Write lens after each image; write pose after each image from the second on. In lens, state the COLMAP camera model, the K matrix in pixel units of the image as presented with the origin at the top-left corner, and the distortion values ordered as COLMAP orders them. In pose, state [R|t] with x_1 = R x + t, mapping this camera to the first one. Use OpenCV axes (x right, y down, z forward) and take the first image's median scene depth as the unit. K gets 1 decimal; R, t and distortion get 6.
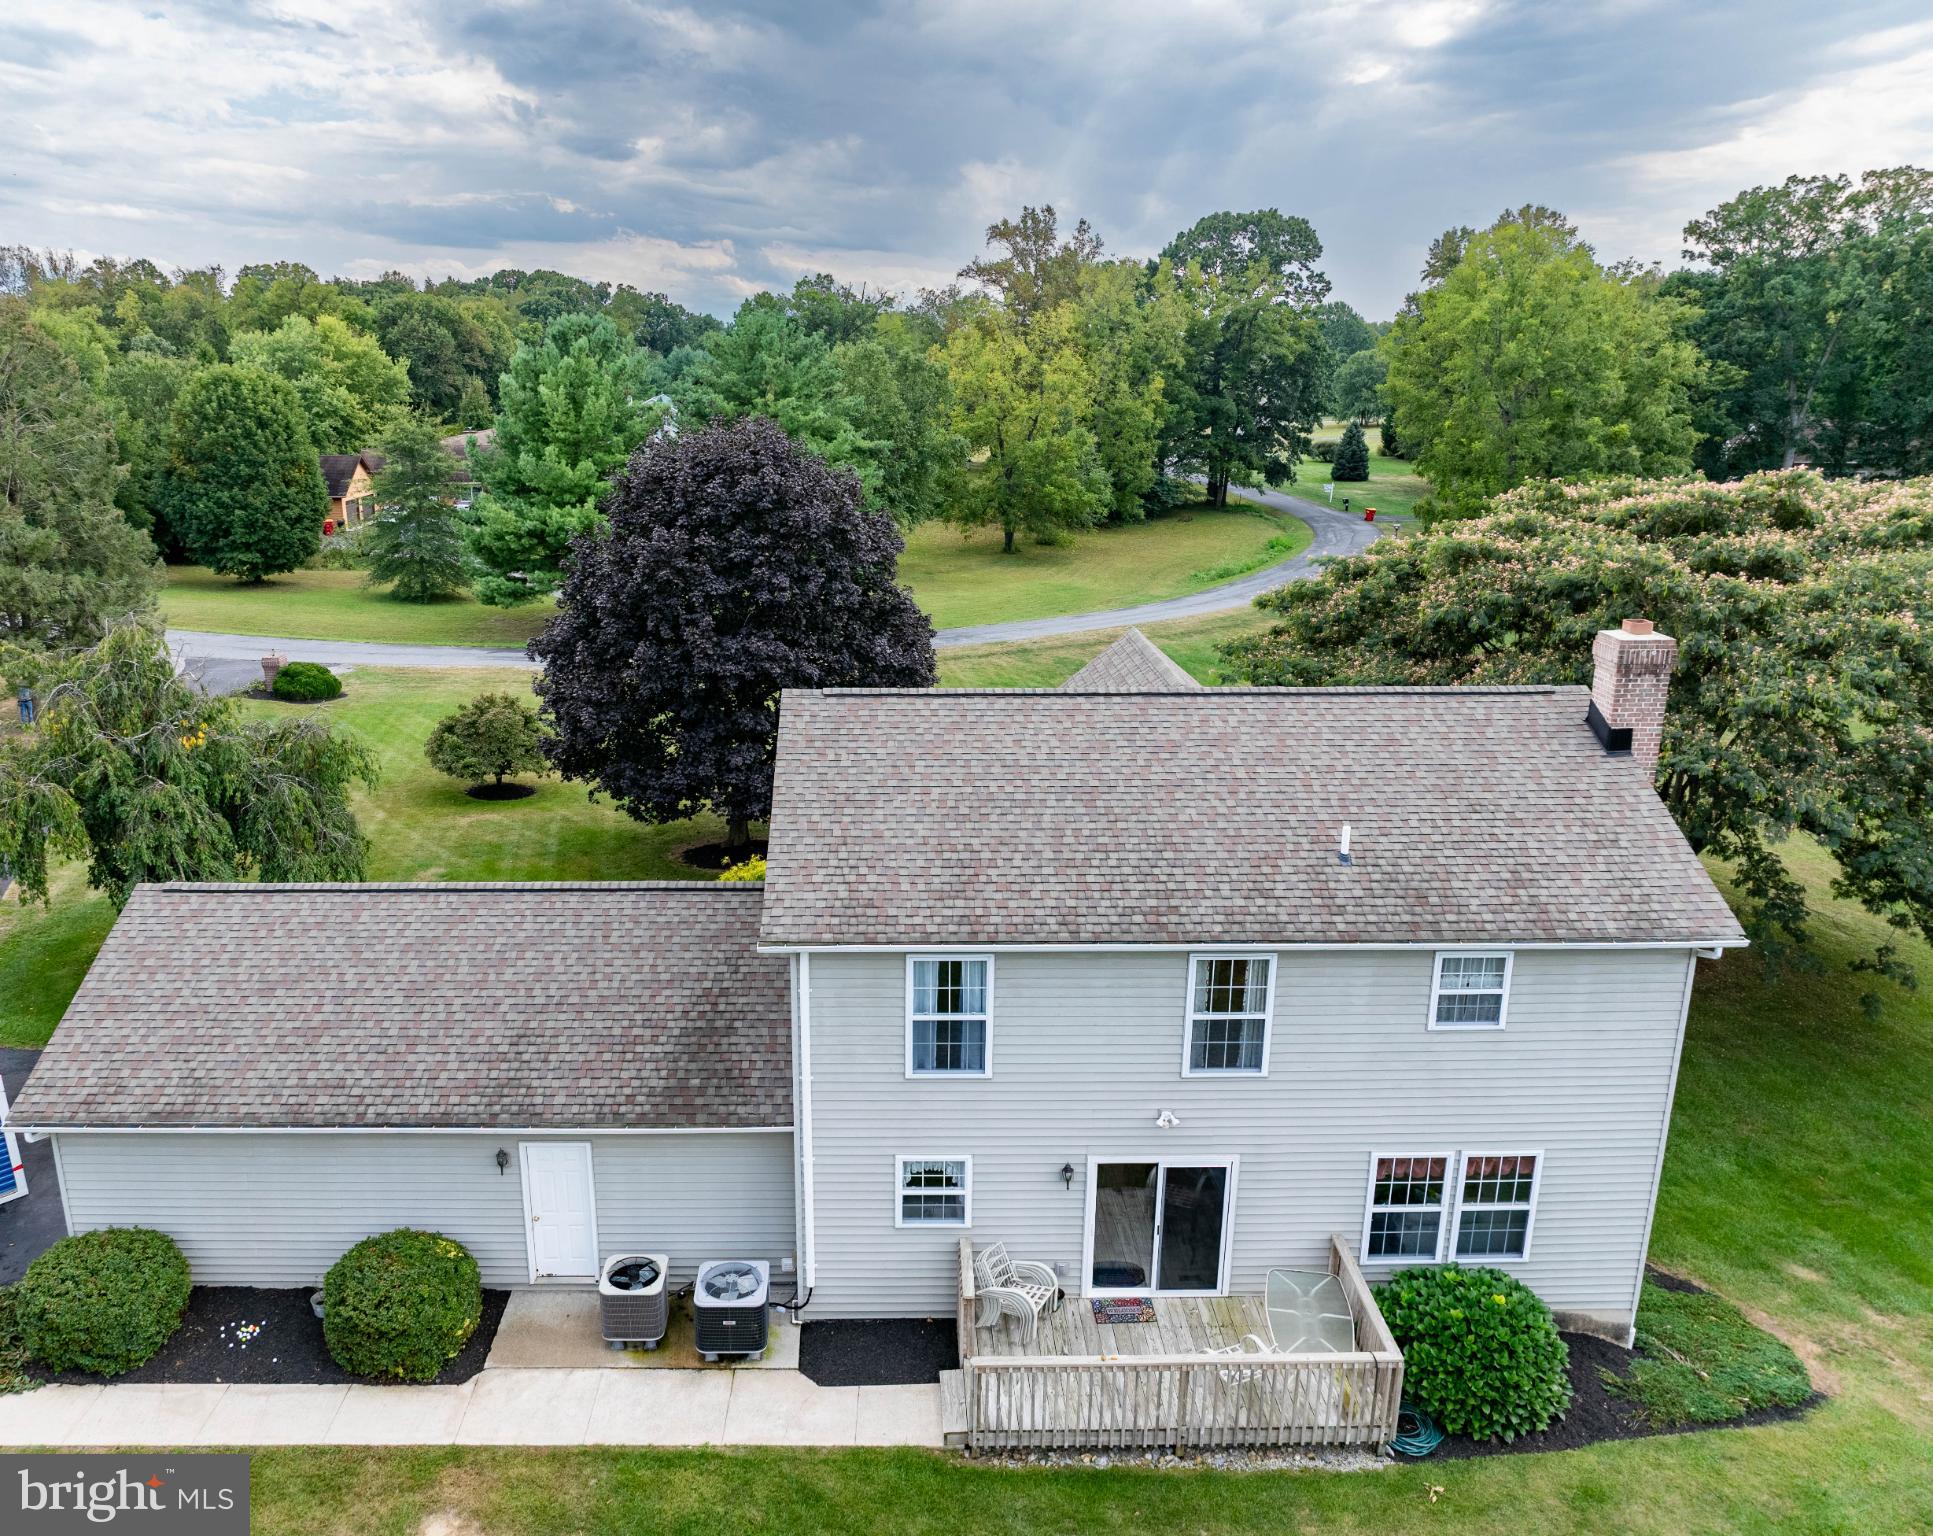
lens RADIAL K [[1459.3, 0, 890.5], [0, 1459.3, 750.3], [0, 0, 1]] dist [-0.038534, 0.011541]
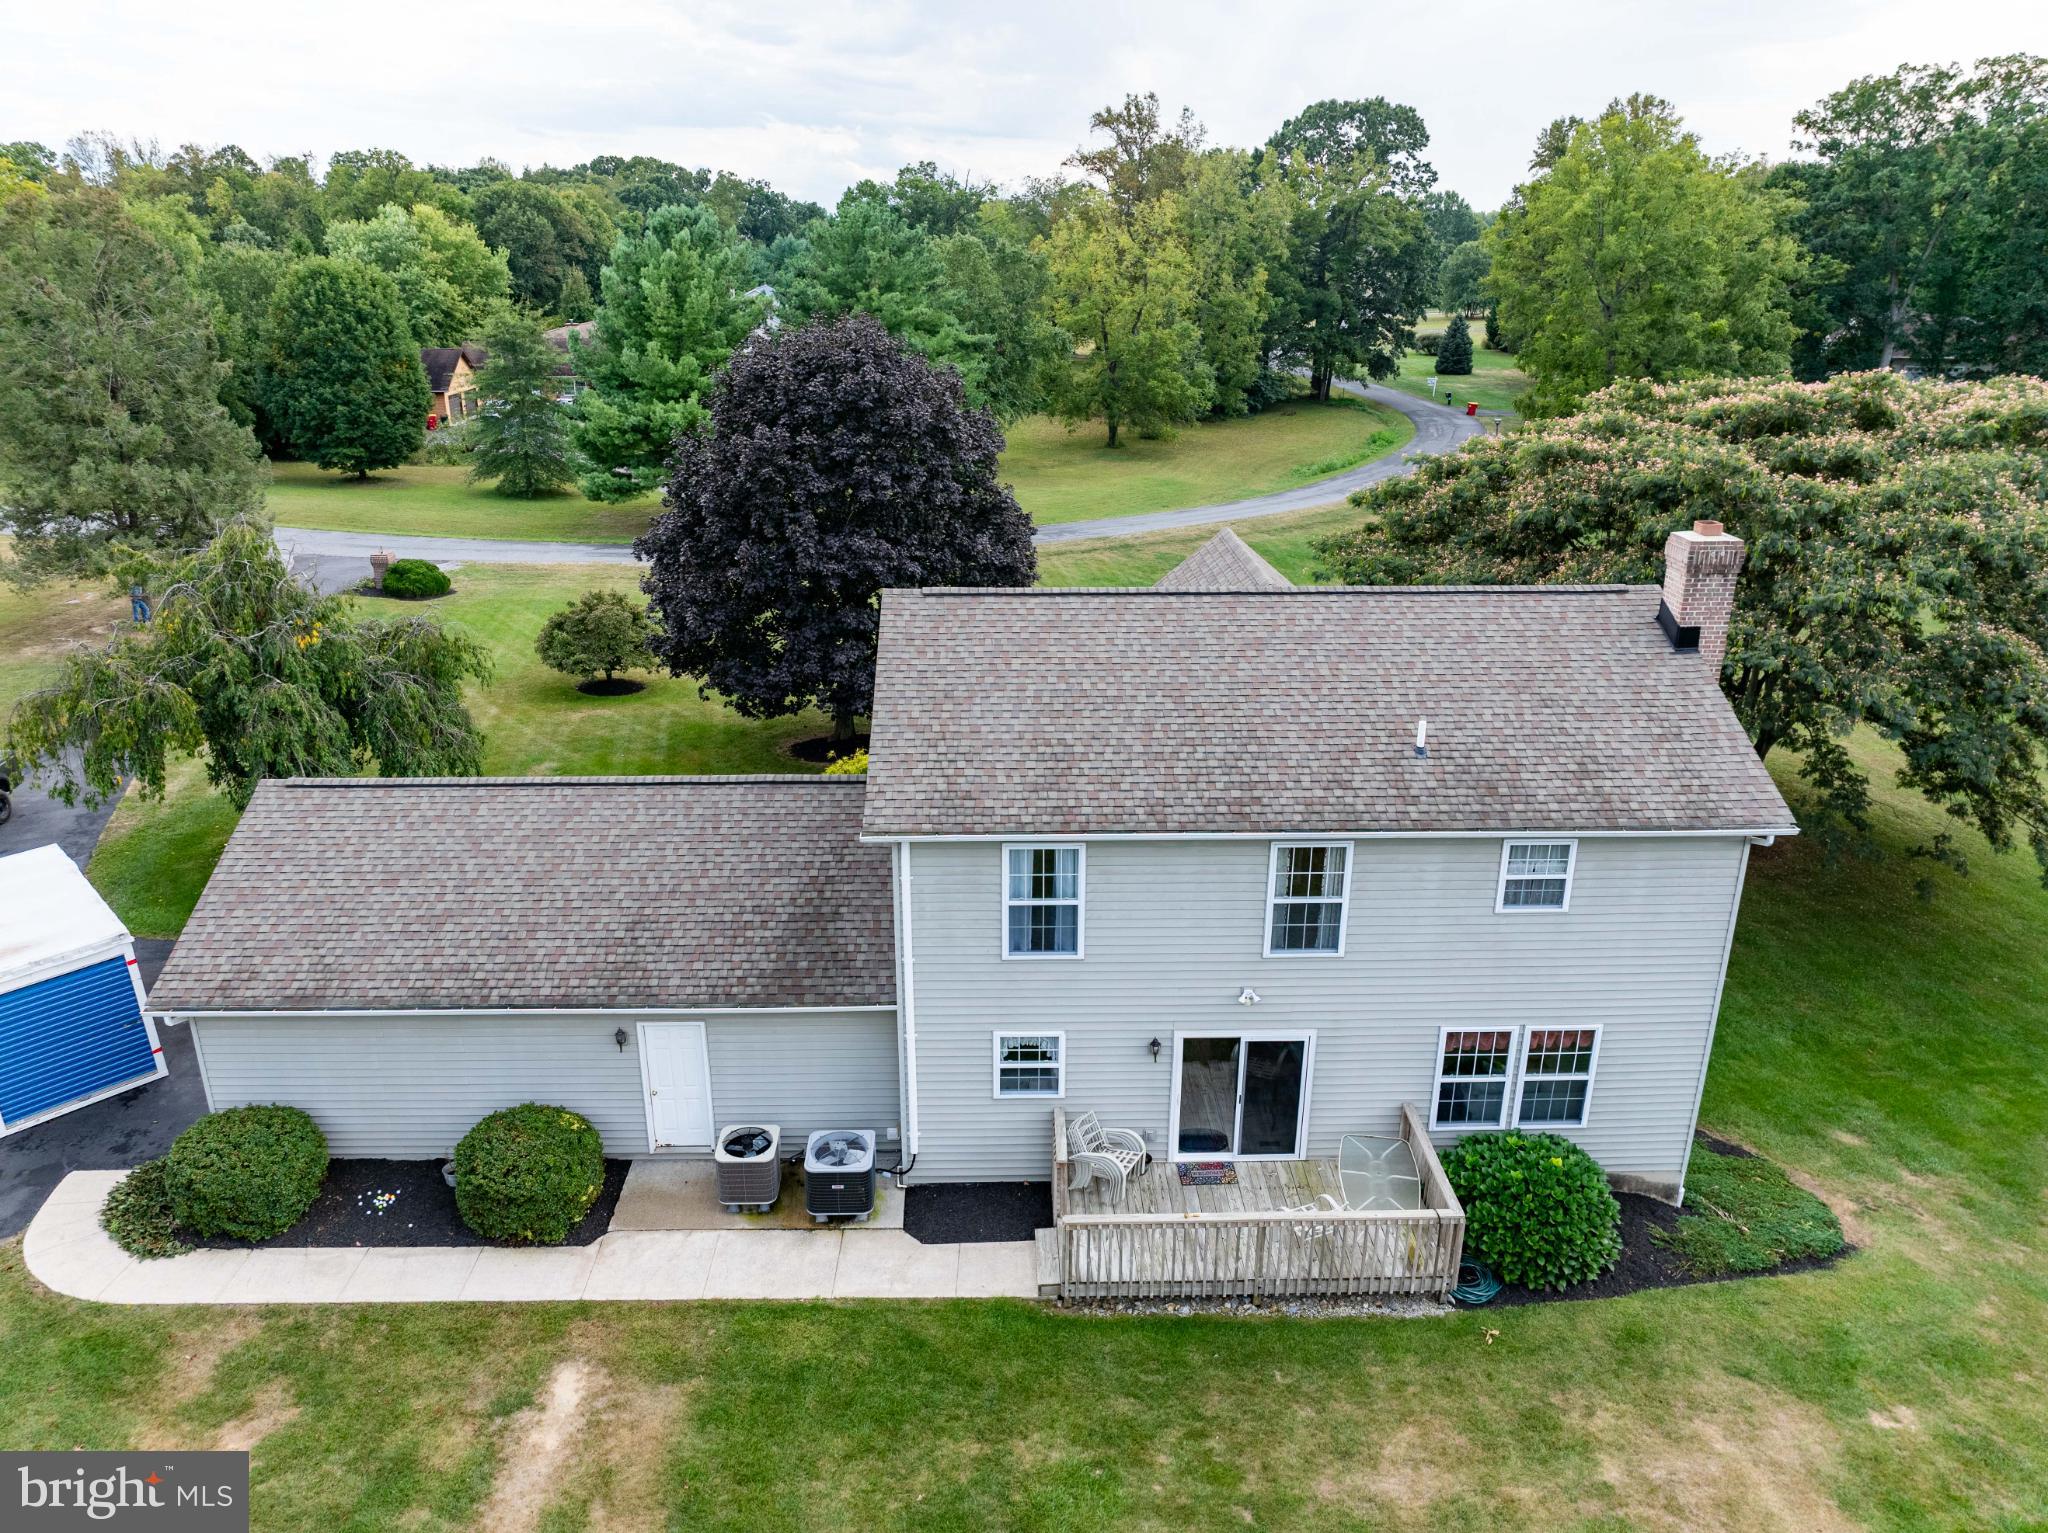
lens RADIAL K [[1442.5, 0, 1018.6], [0, 1442.5, 754.6], [0, 0, 1]] dist [-0.040984, 0.016560]
pose [[0.999886, -0.002906, 0.014786, 0.005462], [0.001762, 0.997043, 0.076819, -0.002793], [-0.014966, -0.076785, 0.996935, -0.024133]]
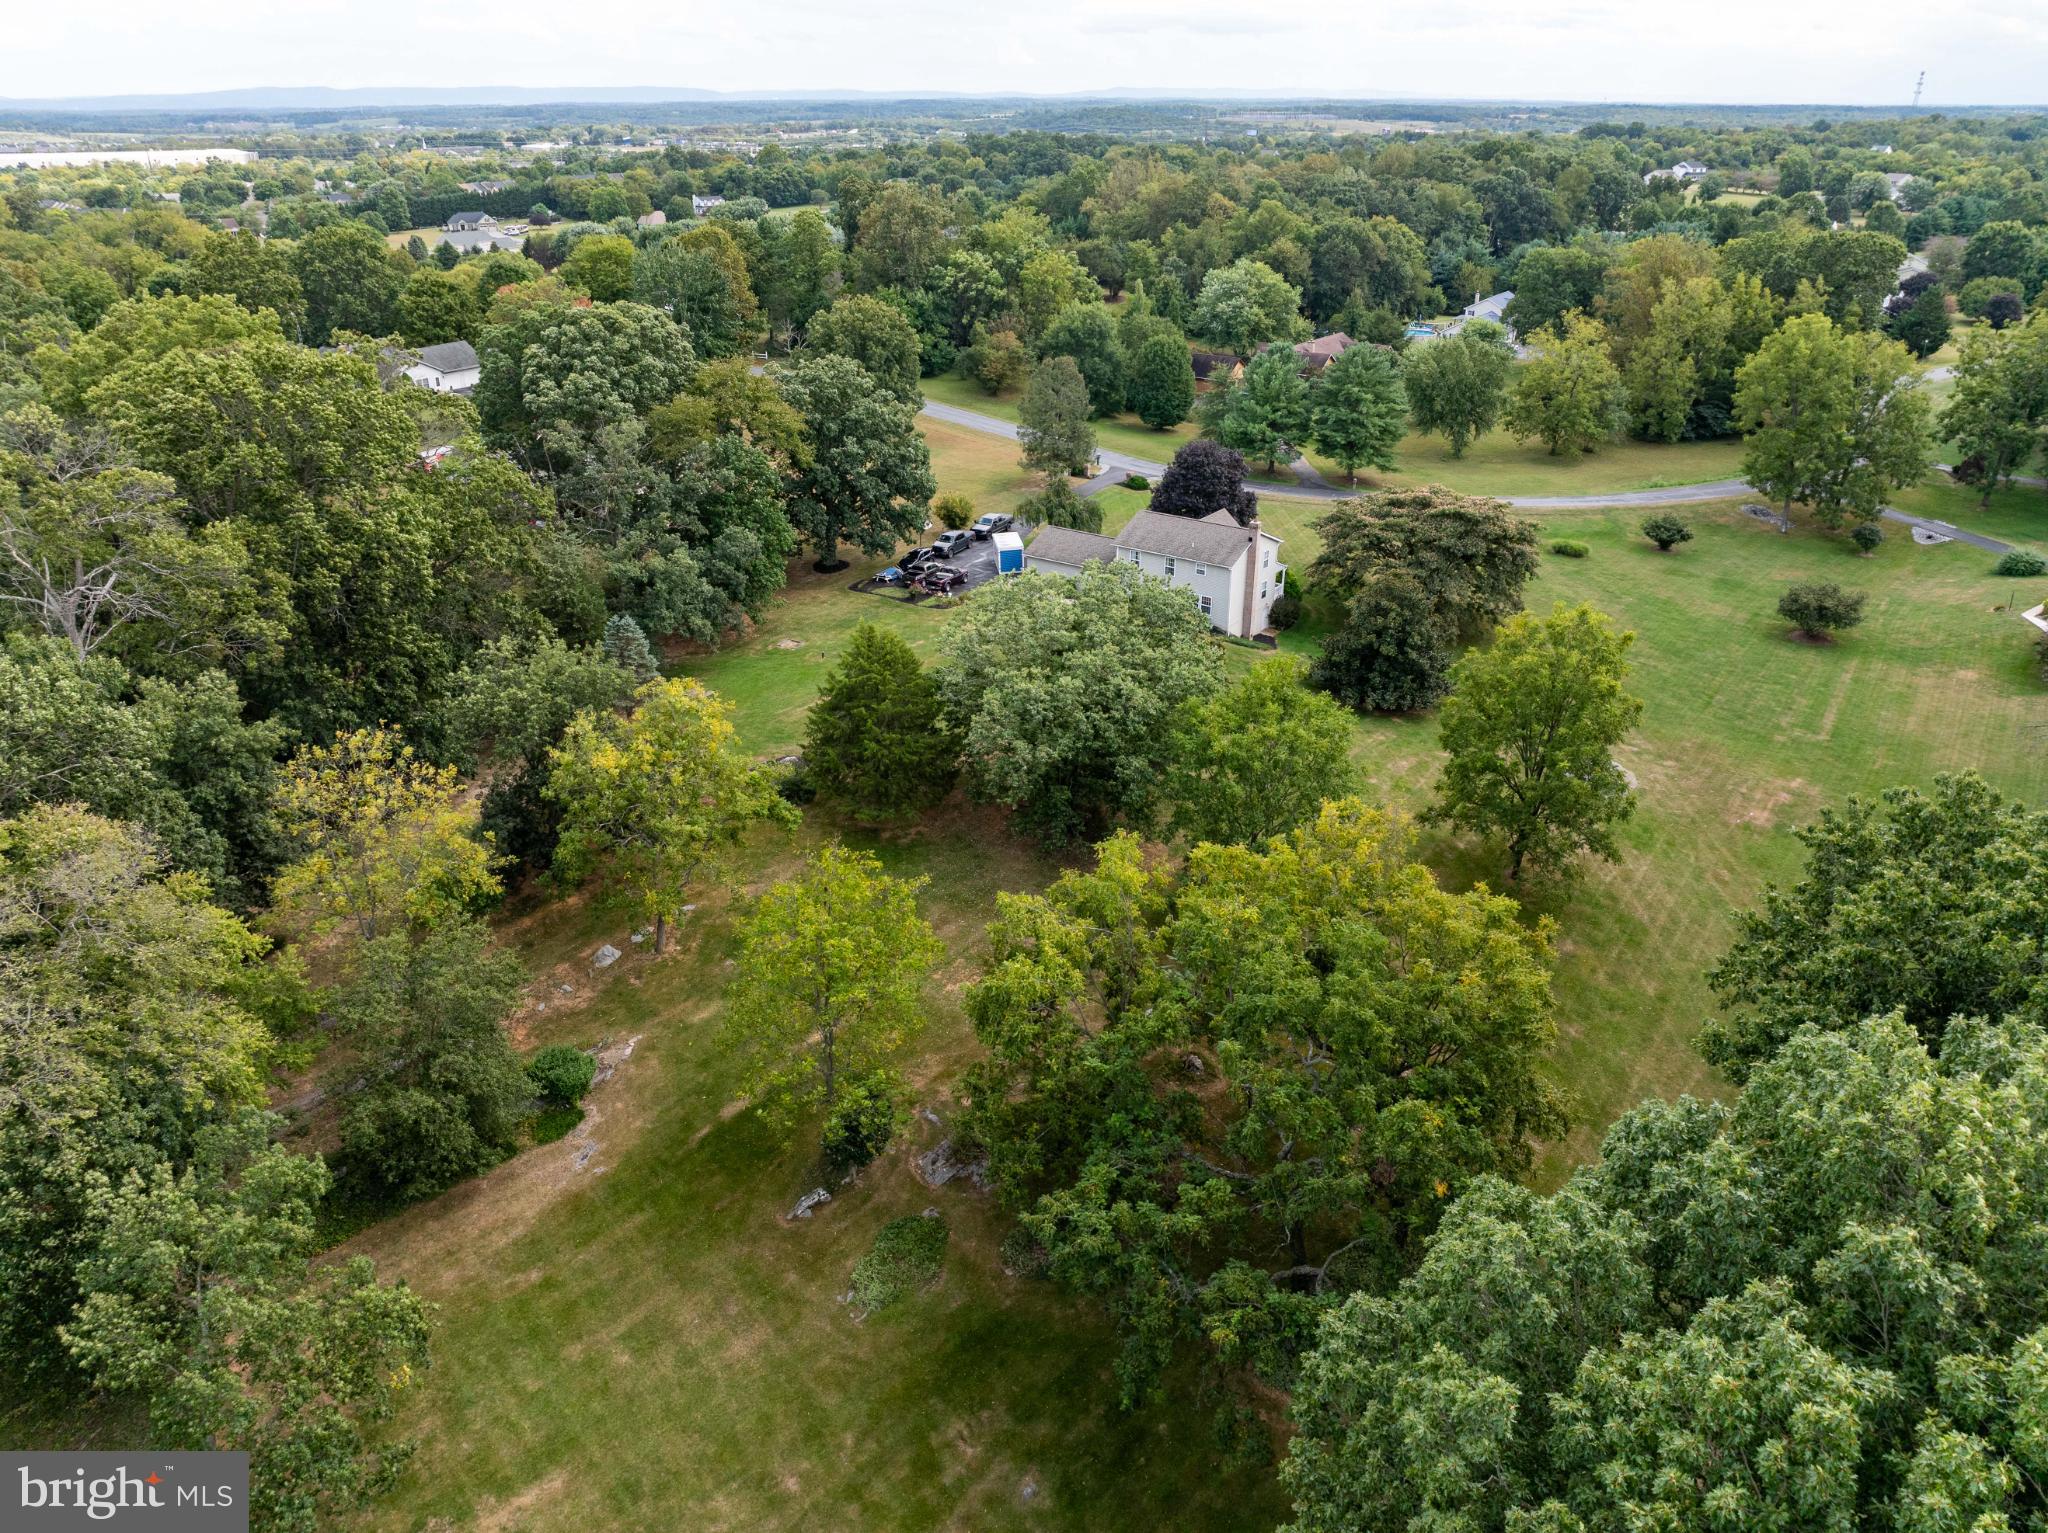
lens RADIAL K [[1399.1, 0, 1020.2], [0, 1399.1, 773.4], [0, 0, 1]] dist [0.011232, 0.001872]
pose [[0.811245, 0.254351, -0.526486, 2.583168], [-0.158010, 0.962292, 0.221420, -0.175158], [0.562951, -0.096436, 0.820845, -3.745885]]
